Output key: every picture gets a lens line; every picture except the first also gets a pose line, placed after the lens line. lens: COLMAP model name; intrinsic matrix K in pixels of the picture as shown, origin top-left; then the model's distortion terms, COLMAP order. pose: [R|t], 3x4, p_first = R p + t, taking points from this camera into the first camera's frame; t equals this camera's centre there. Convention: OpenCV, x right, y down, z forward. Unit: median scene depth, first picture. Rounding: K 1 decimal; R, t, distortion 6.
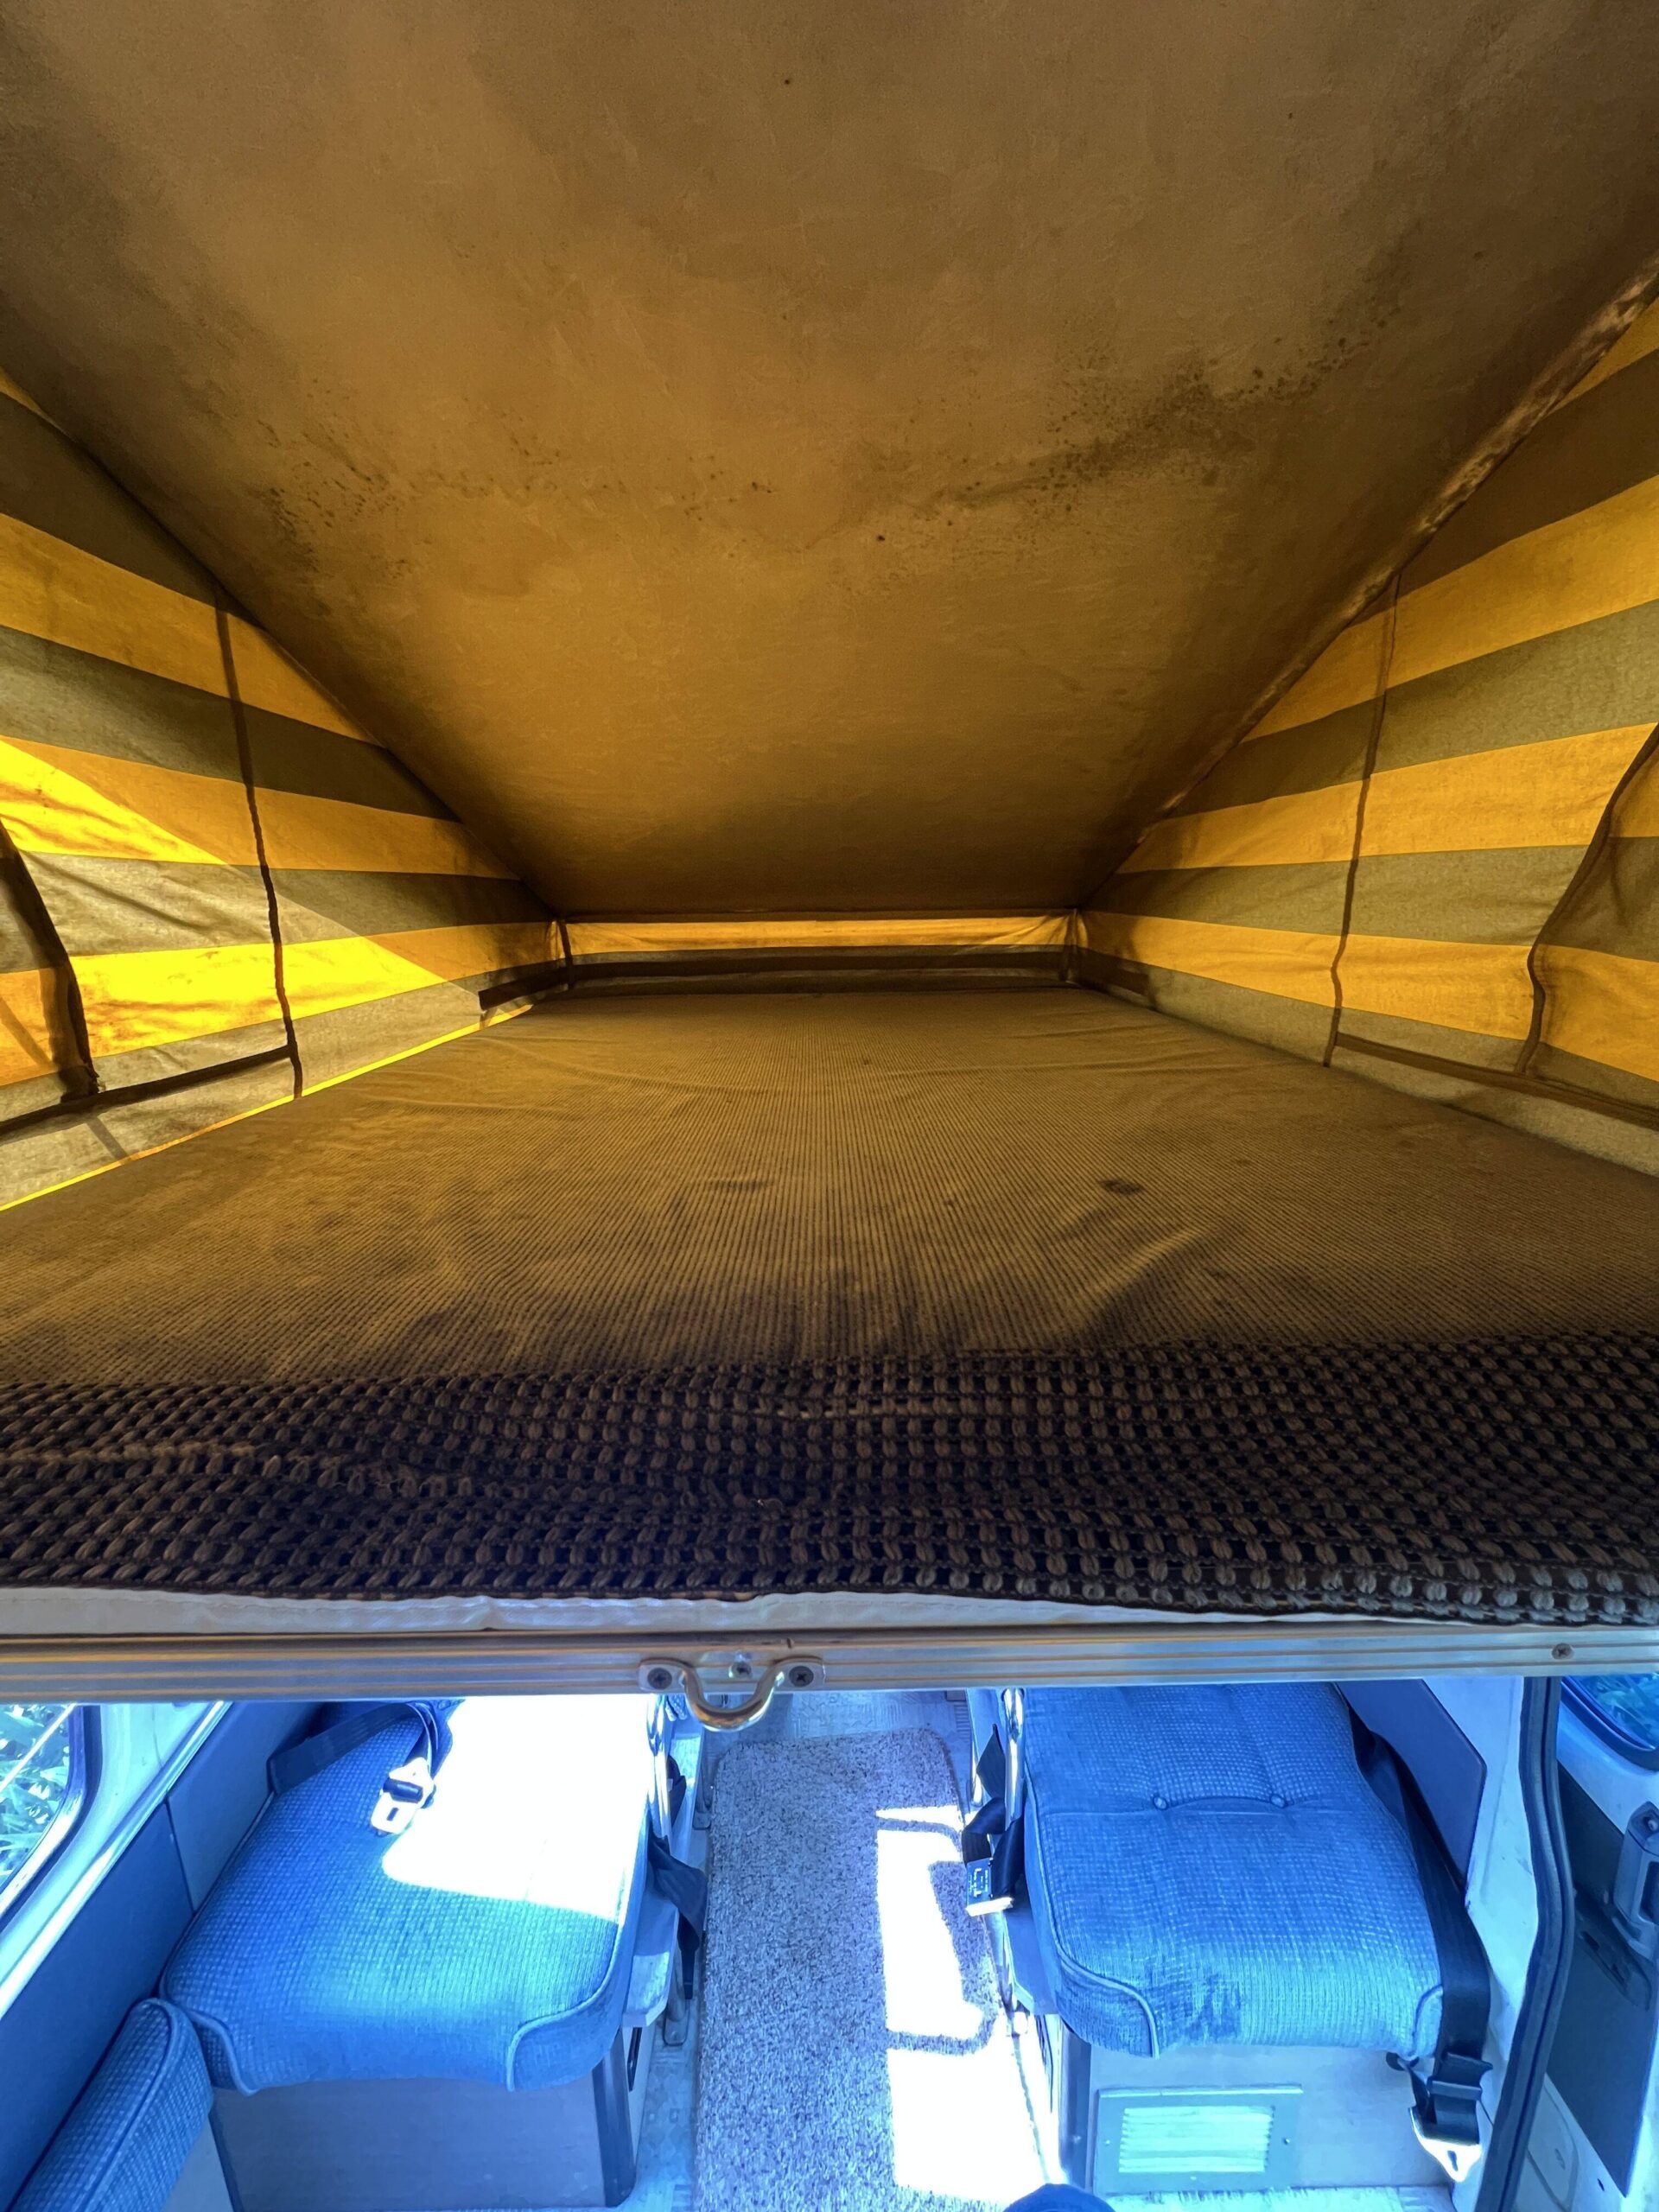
lens RADIAL K [[901.4, 0, 836.0], [0, 901.4, 1111.1], [0, 0, 1]] dist [-0.001106, -0.000159]
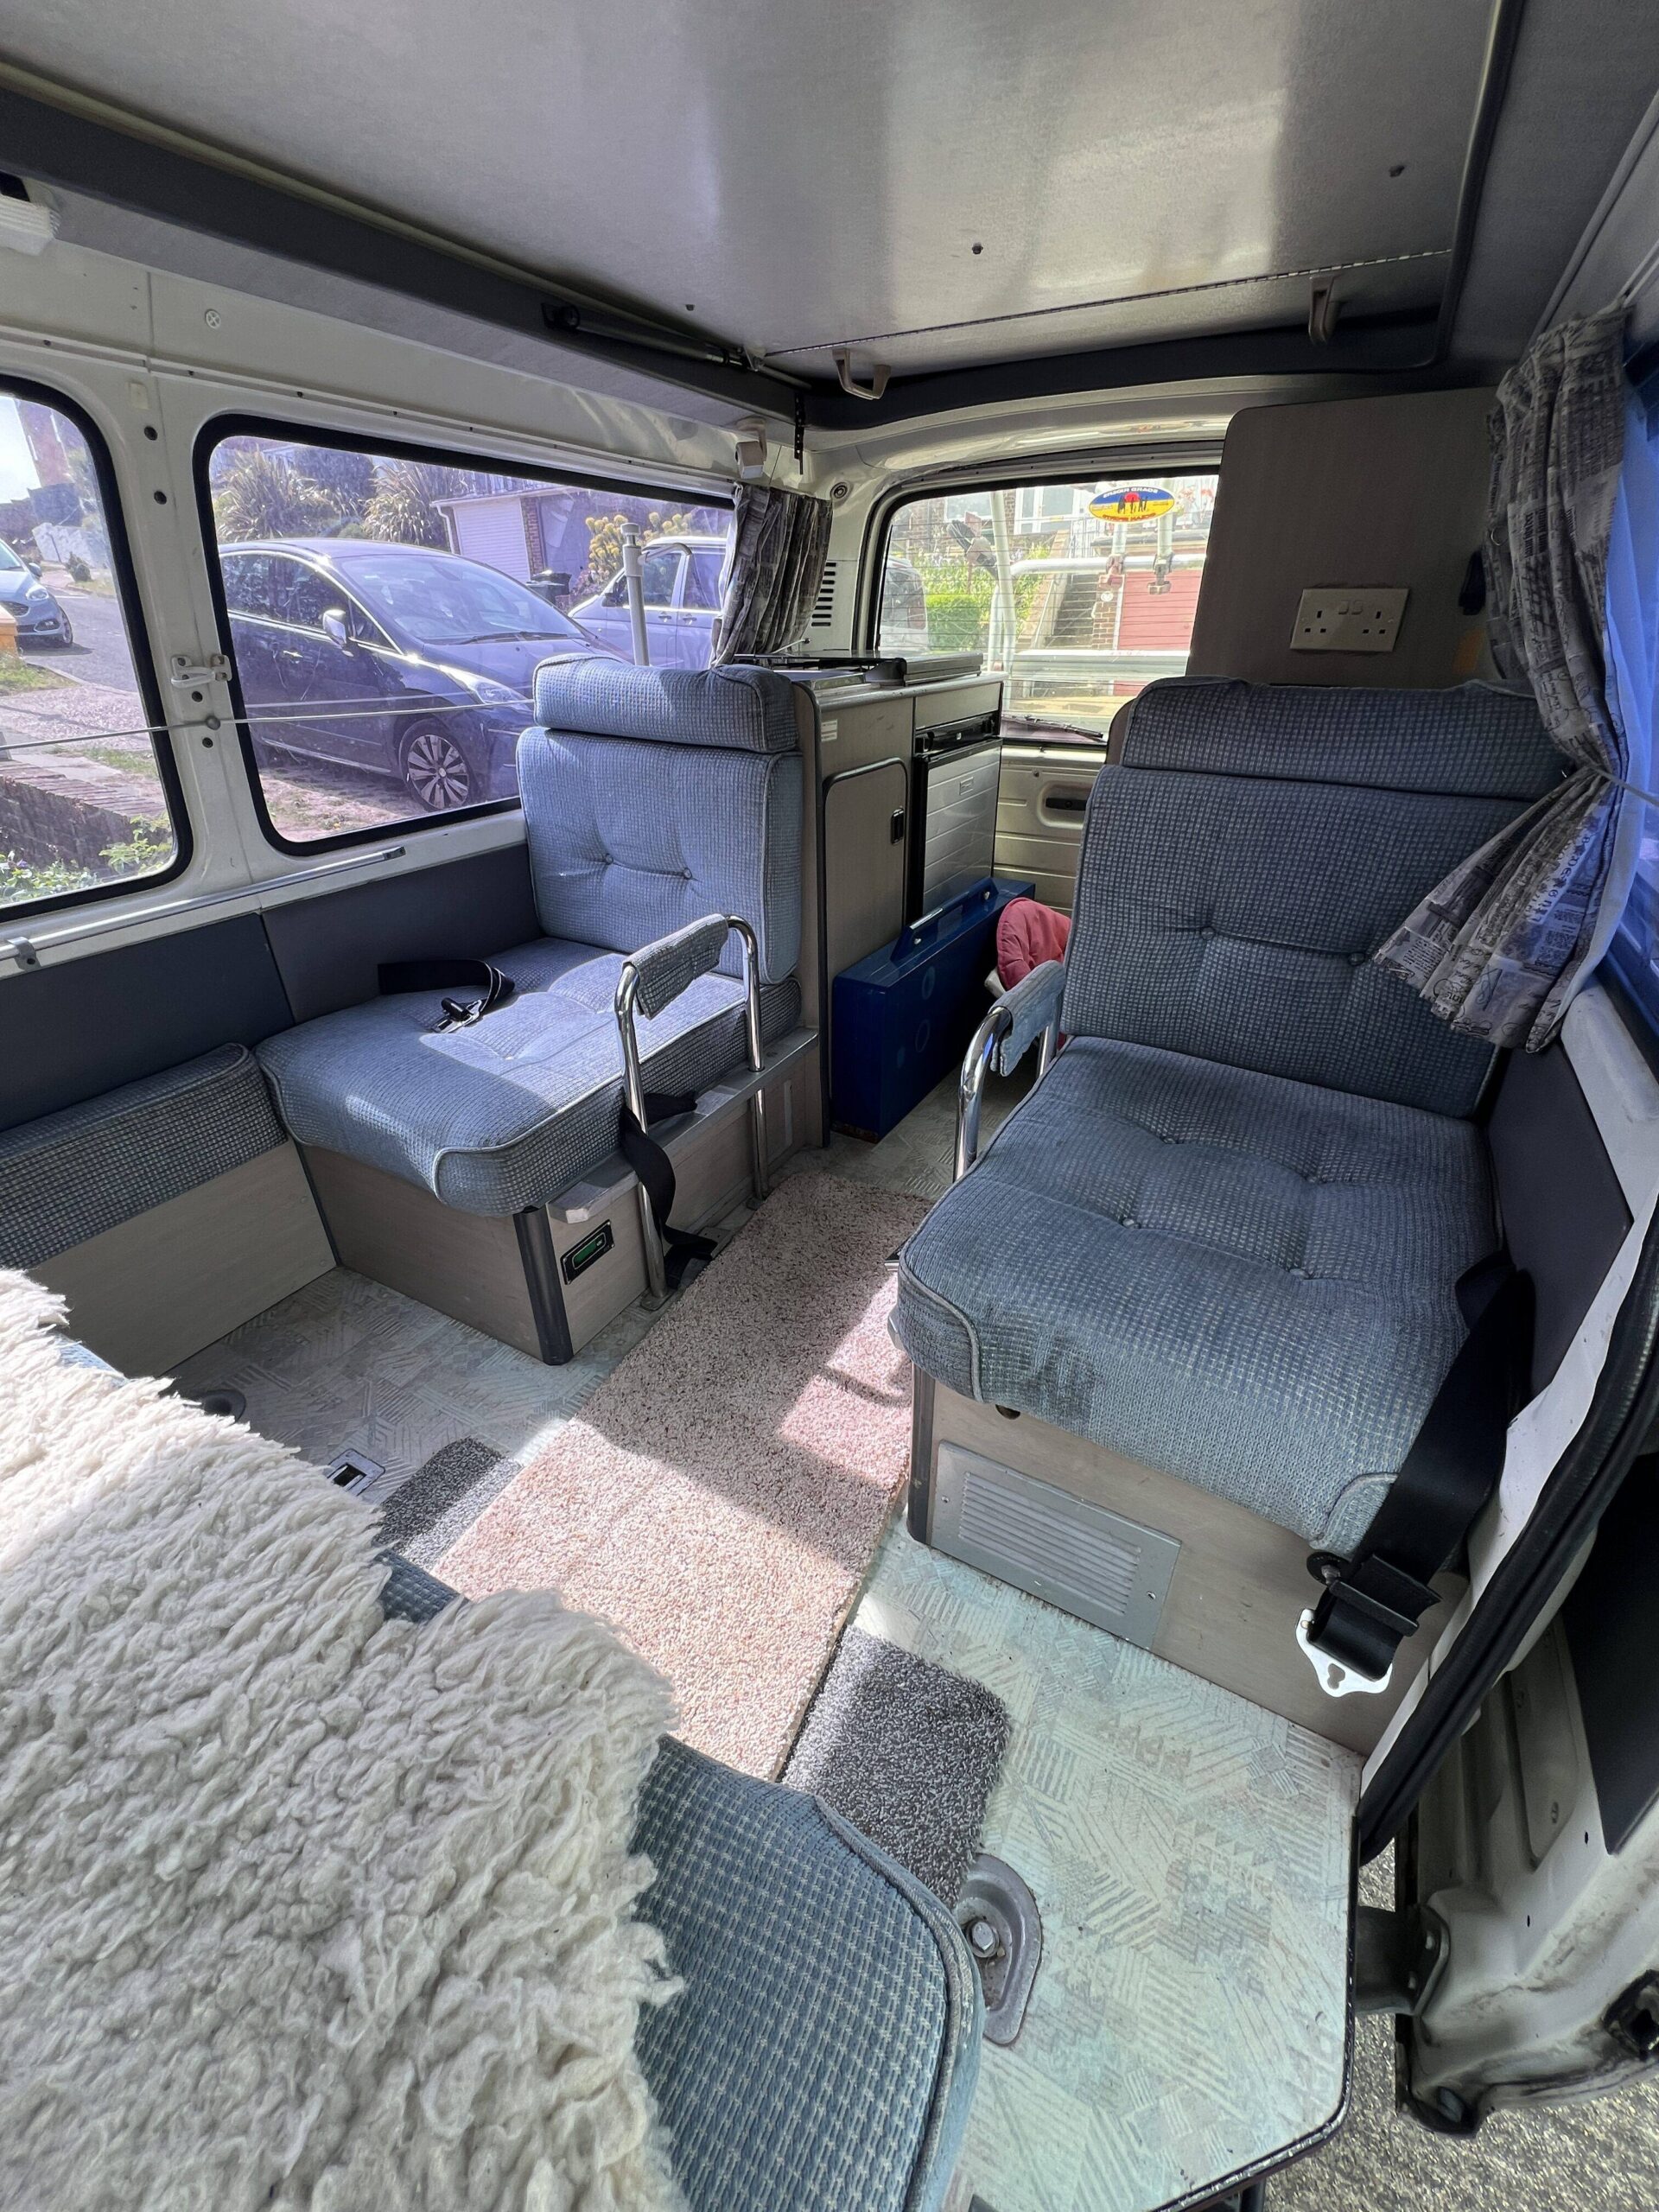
lens RADIAL K [[883.5, 0, 836.3], [0, 883.5, 1102.2], [0, 0, 1]] dist [-0.002943, 0.000457]
pose [[0.863410, 0.246016, -0.440453, 0.521749], [-0.121855, 0.948890, 0.291135, 0.559336], [0.489565, -0.197698, 0.849259, 0.293376]]
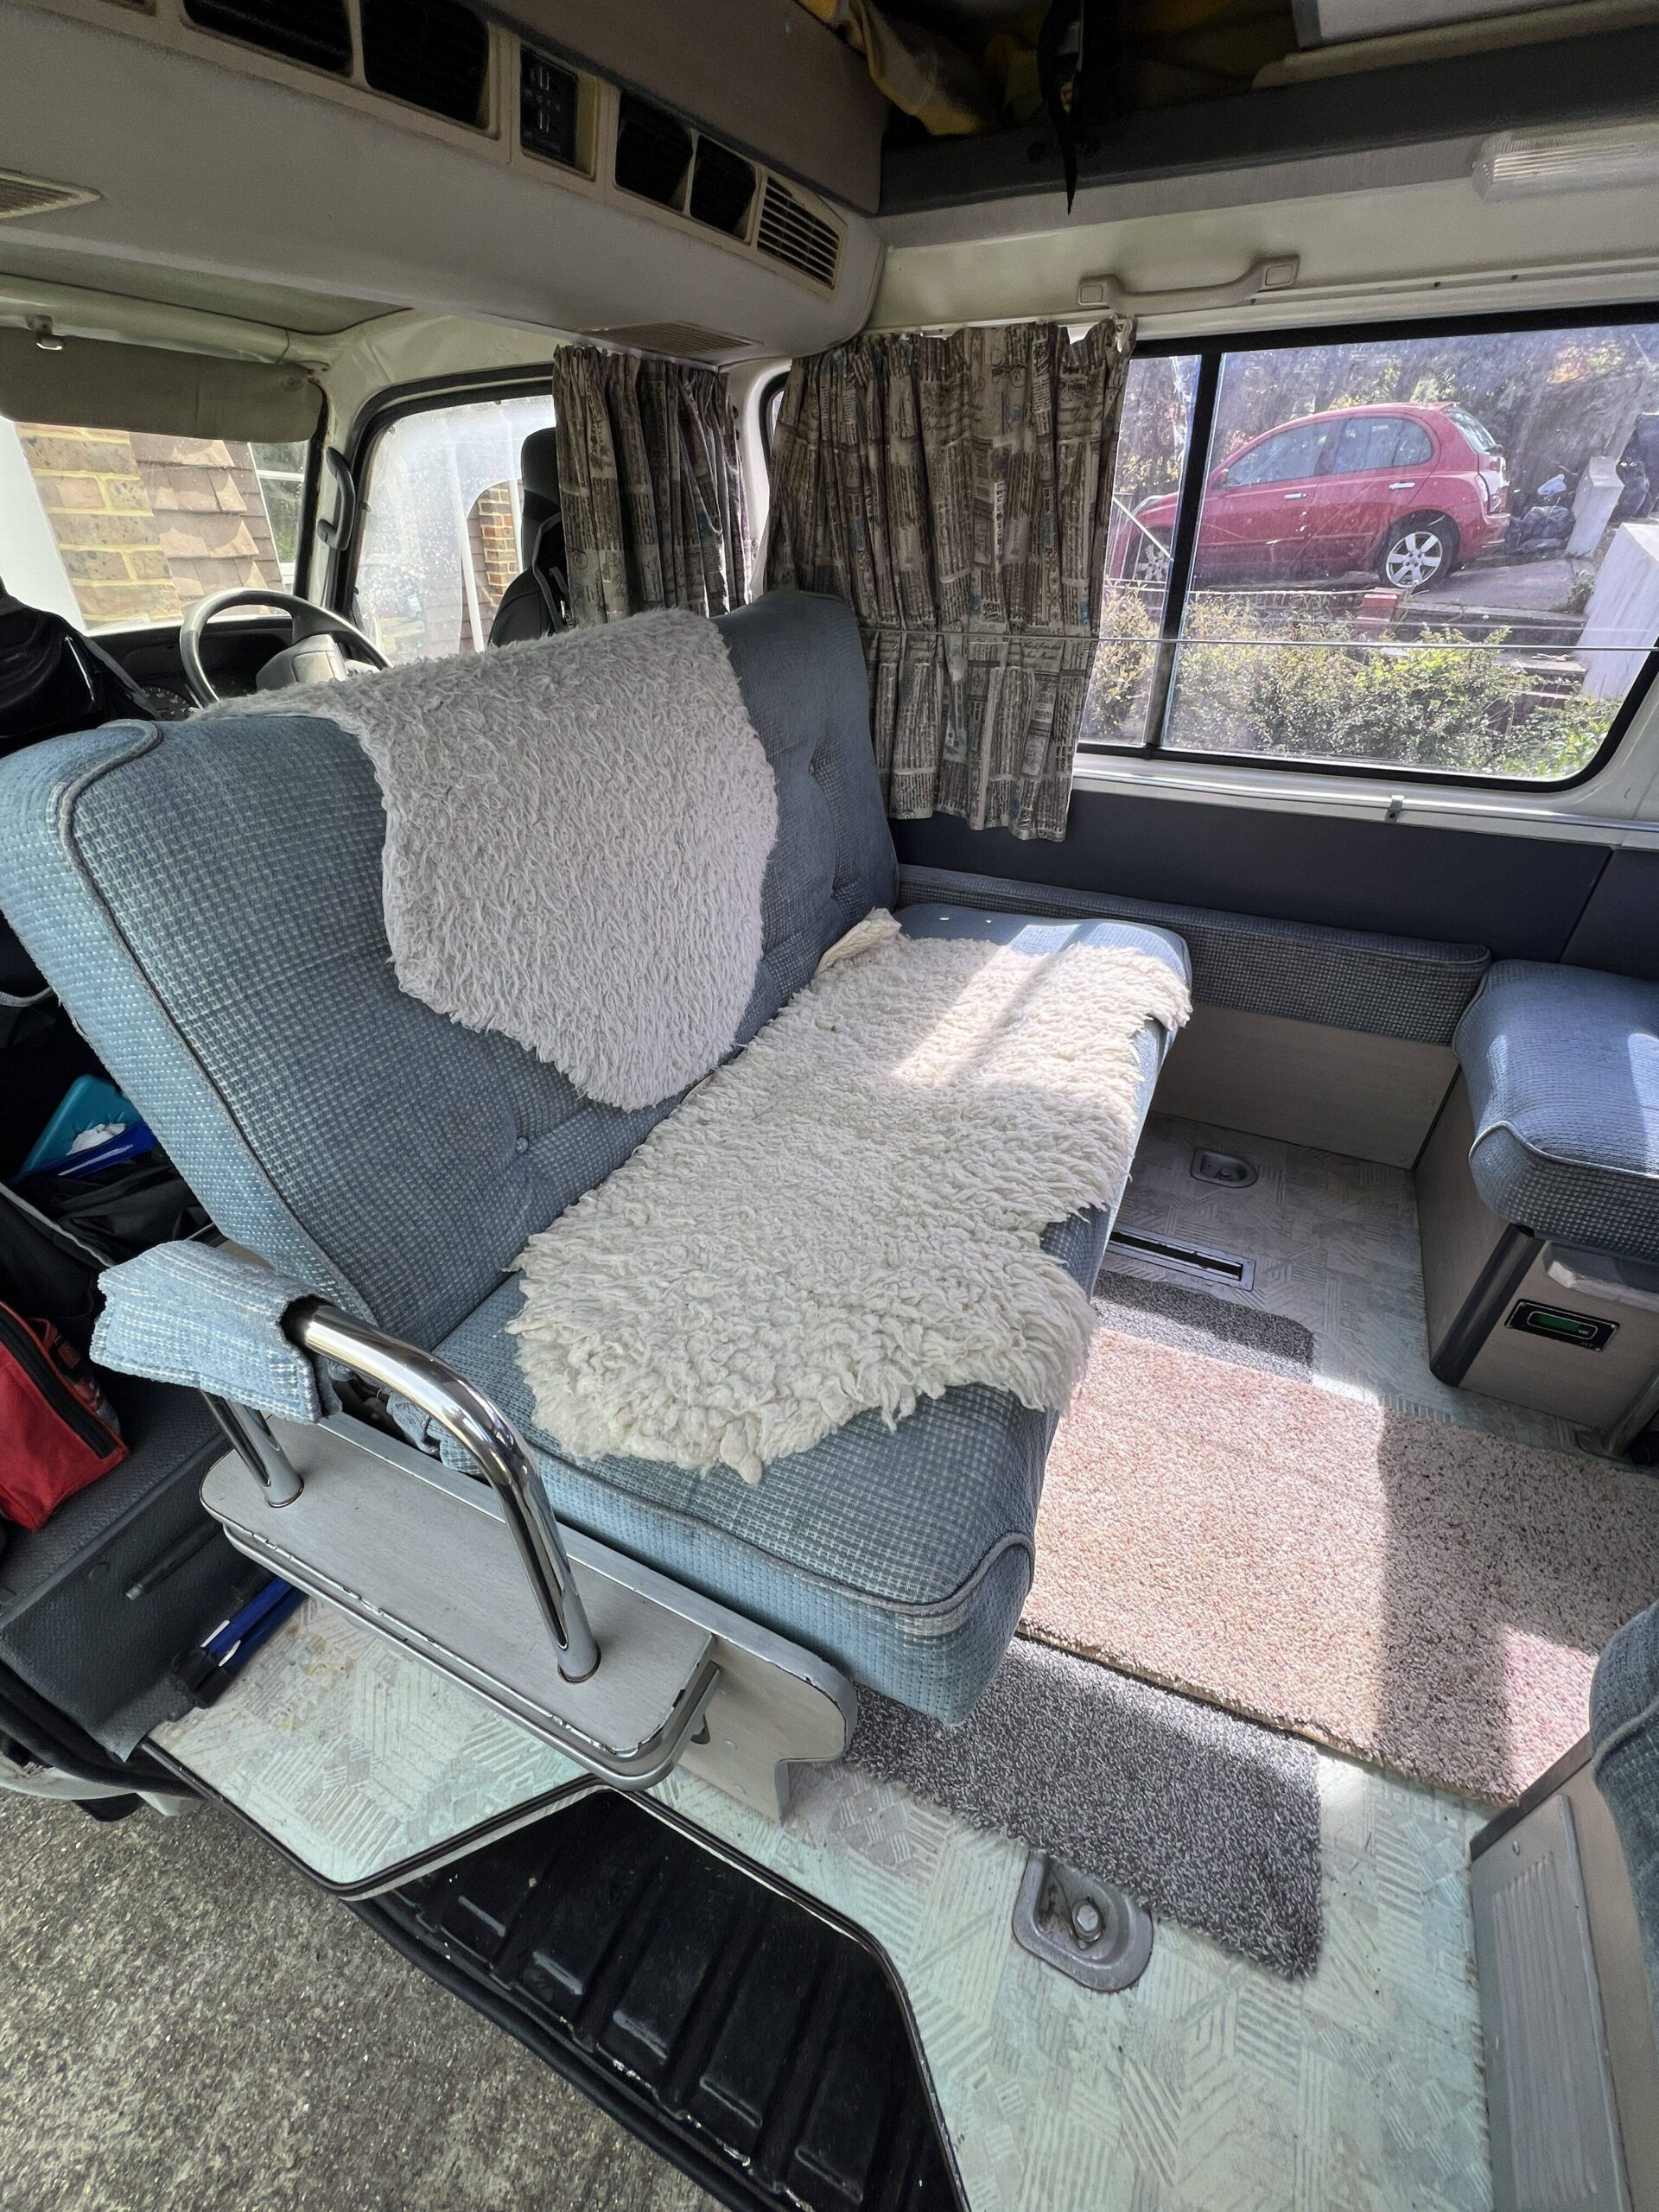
lens RADIAL K [[883.5, 0, 838.9], [0, 883.5, 1098.2], [0, 0, 1]] dist [-0.002943, 0.000457]
pose [[-0.450267, 0.514877, -0.729494, 0.746914], [-0.196077, 0.740041, 0.643345, 0.449931], [0.871099, 0.432714, -0.232260, 0.506393]]
